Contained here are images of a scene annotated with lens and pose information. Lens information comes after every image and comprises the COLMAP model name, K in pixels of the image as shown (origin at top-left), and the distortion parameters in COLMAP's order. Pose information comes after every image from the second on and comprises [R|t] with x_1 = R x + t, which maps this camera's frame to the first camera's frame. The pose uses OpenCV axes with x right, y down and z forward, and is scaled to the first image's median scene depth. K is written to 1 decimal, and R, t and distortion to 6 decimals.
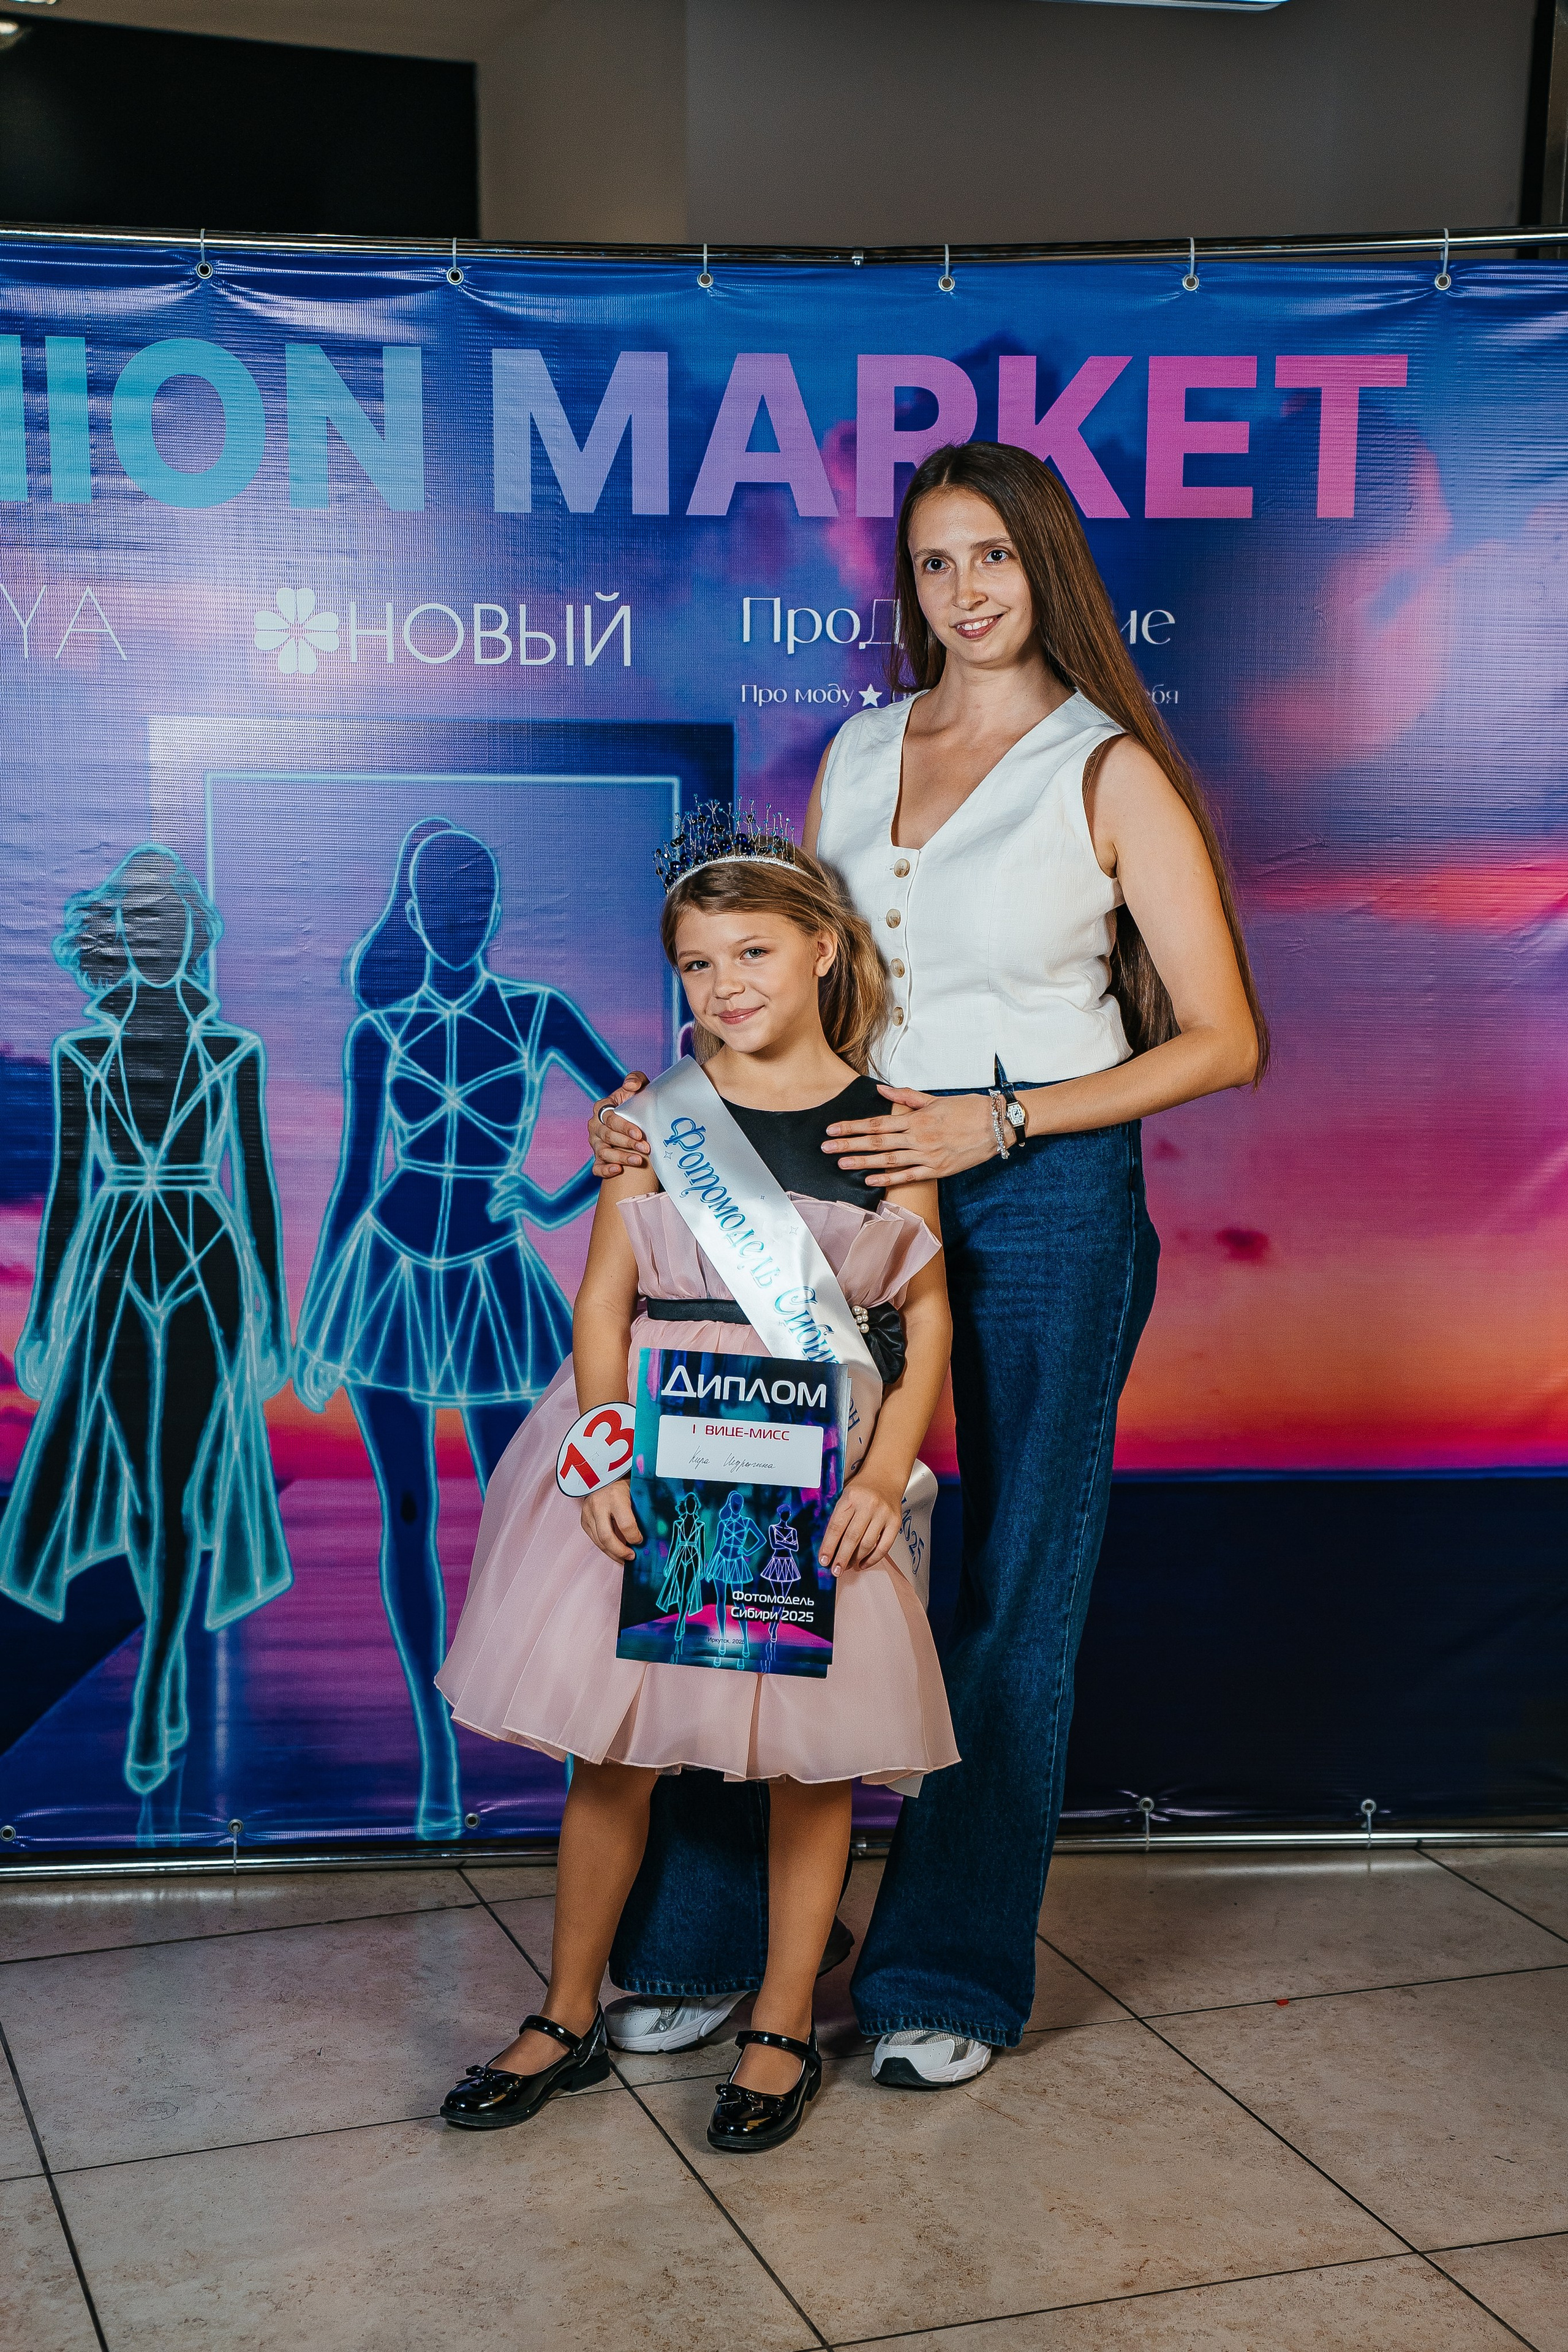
lens RADIAL K [[3327.6, 0, 813.5], [0, 3327.6, 1227.9], [0, 0, 1]] dist [0.148348, 0.273196]
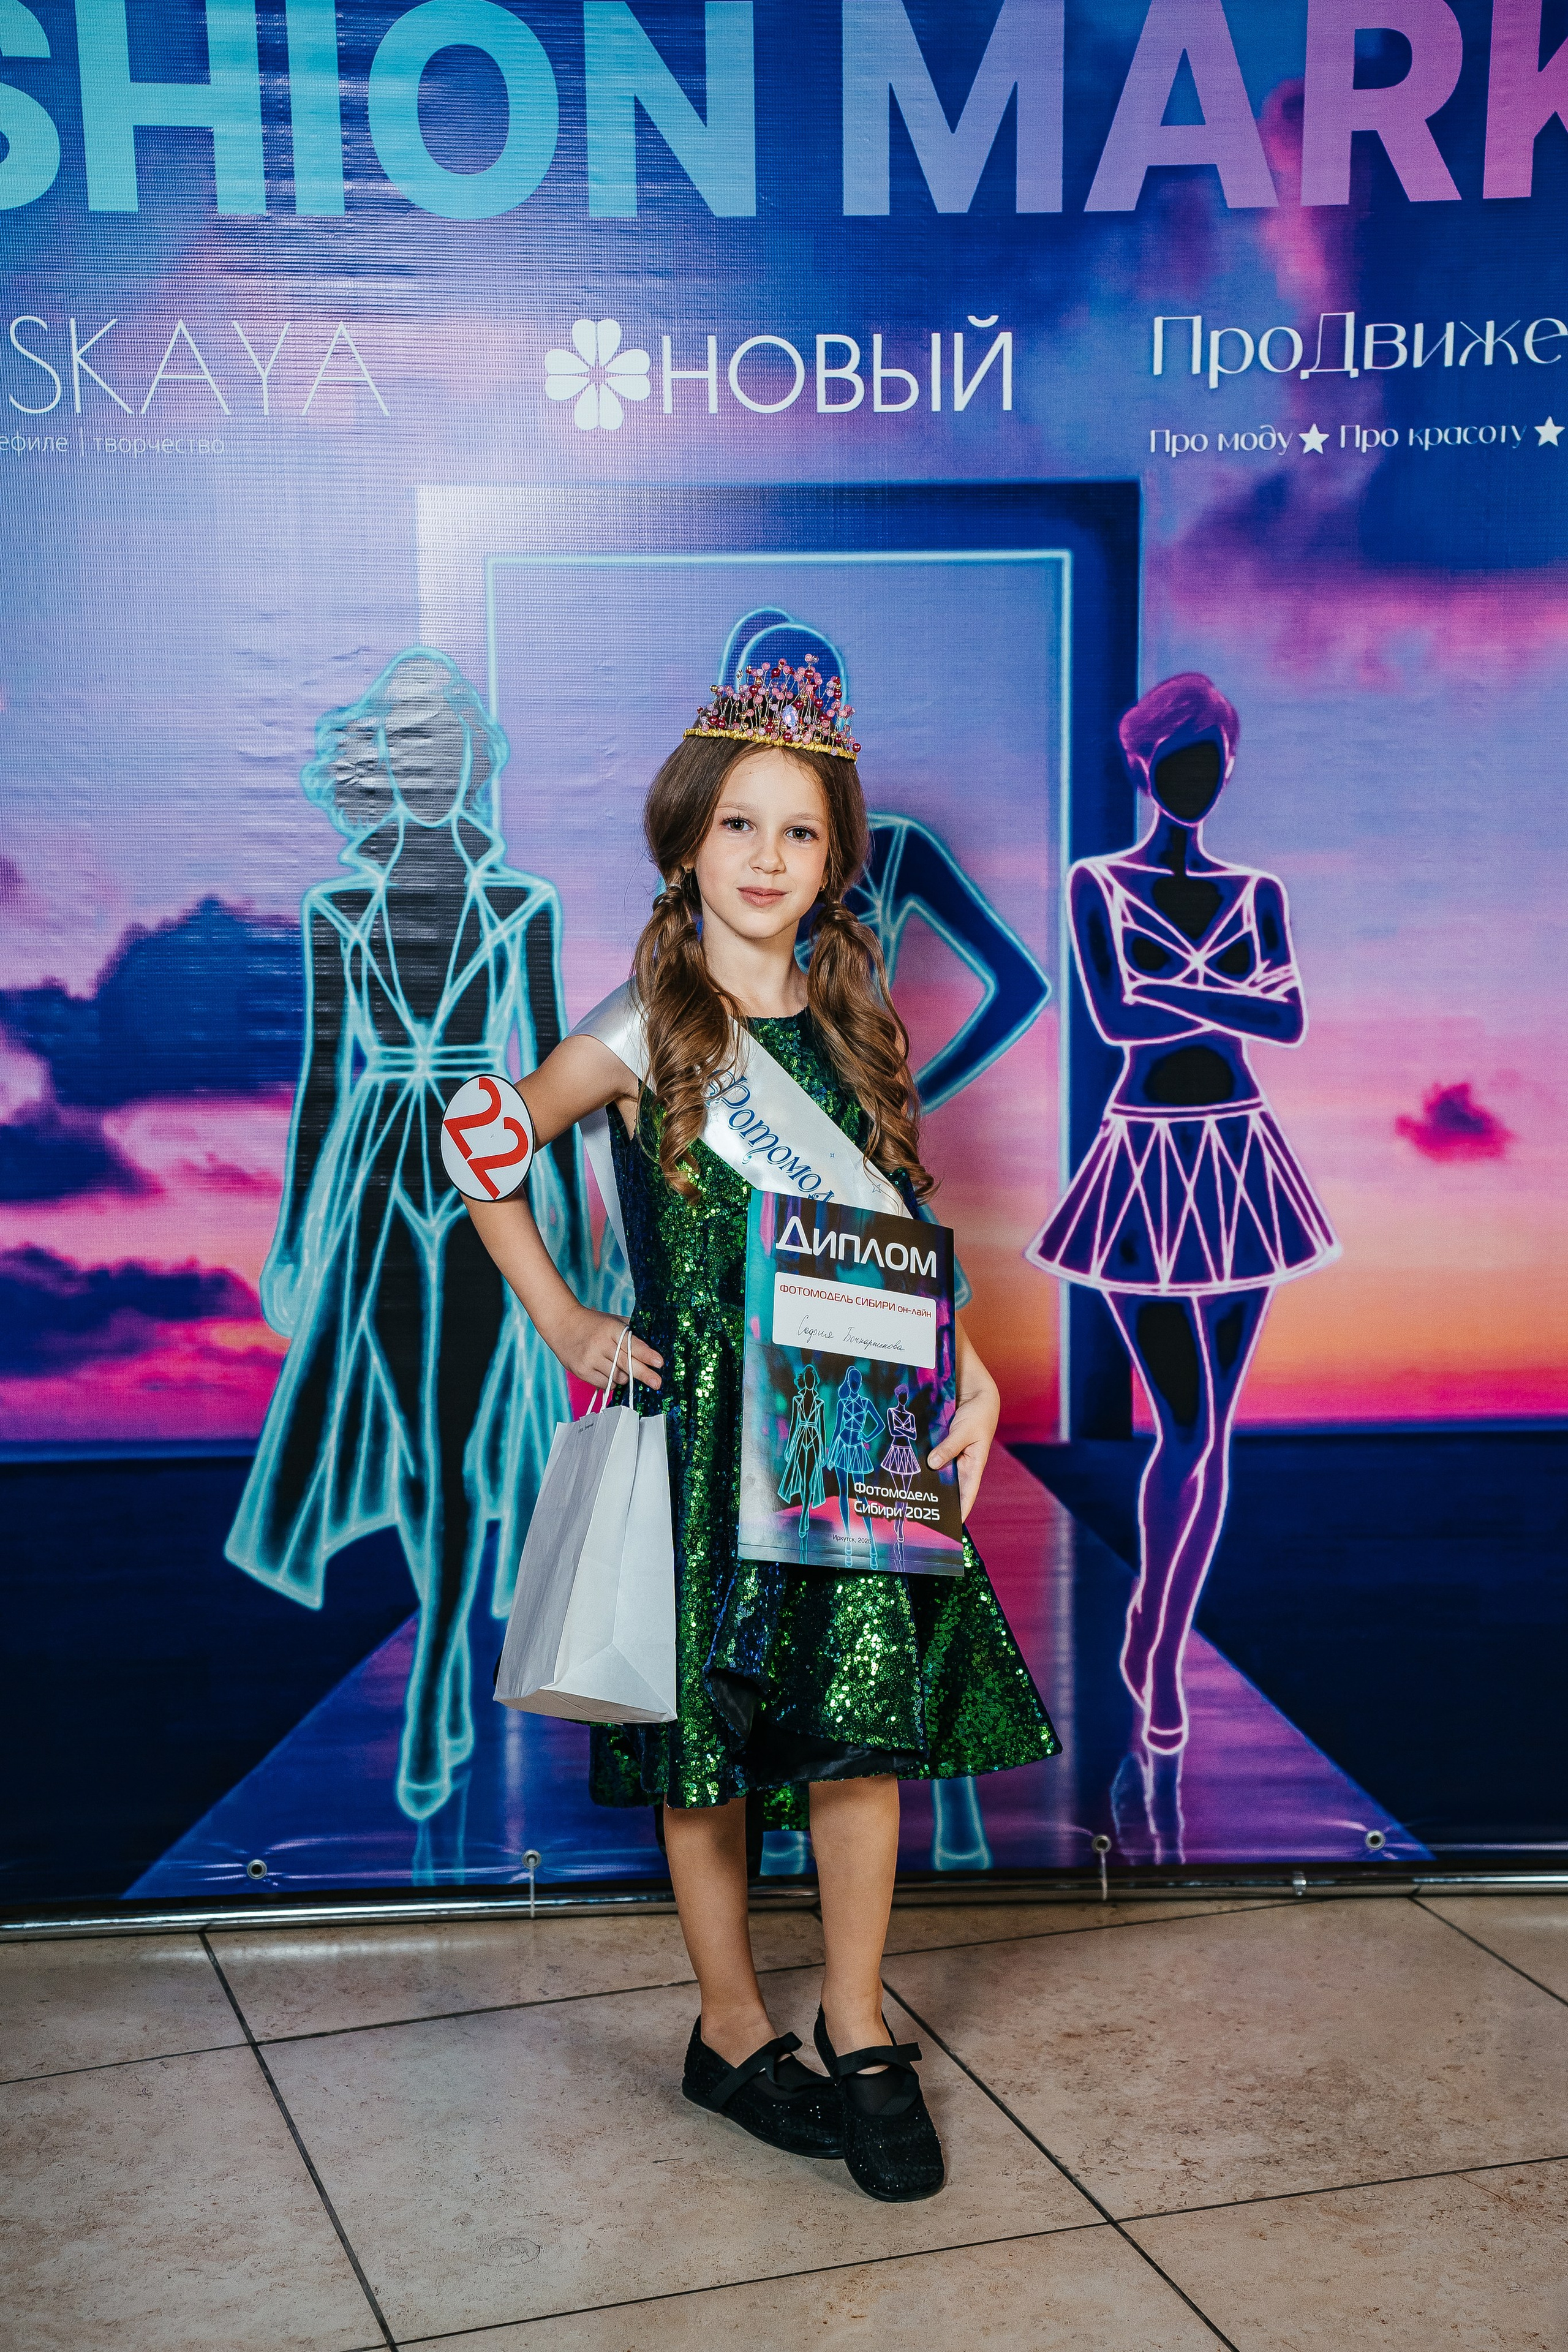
lens RADIAL K [[3493.2, 0, 782.2], [0, 3493.2, 1193.0], [0, 0, 1]] dist [0.247312, 0.272641]
pose [[0.999480, -0.012332, -0.029787, -0.086102], [0.012513, 0.999904, 0.005883, 0.012915], [0.029711, -0.006253, 0.999539, 0.152713]]
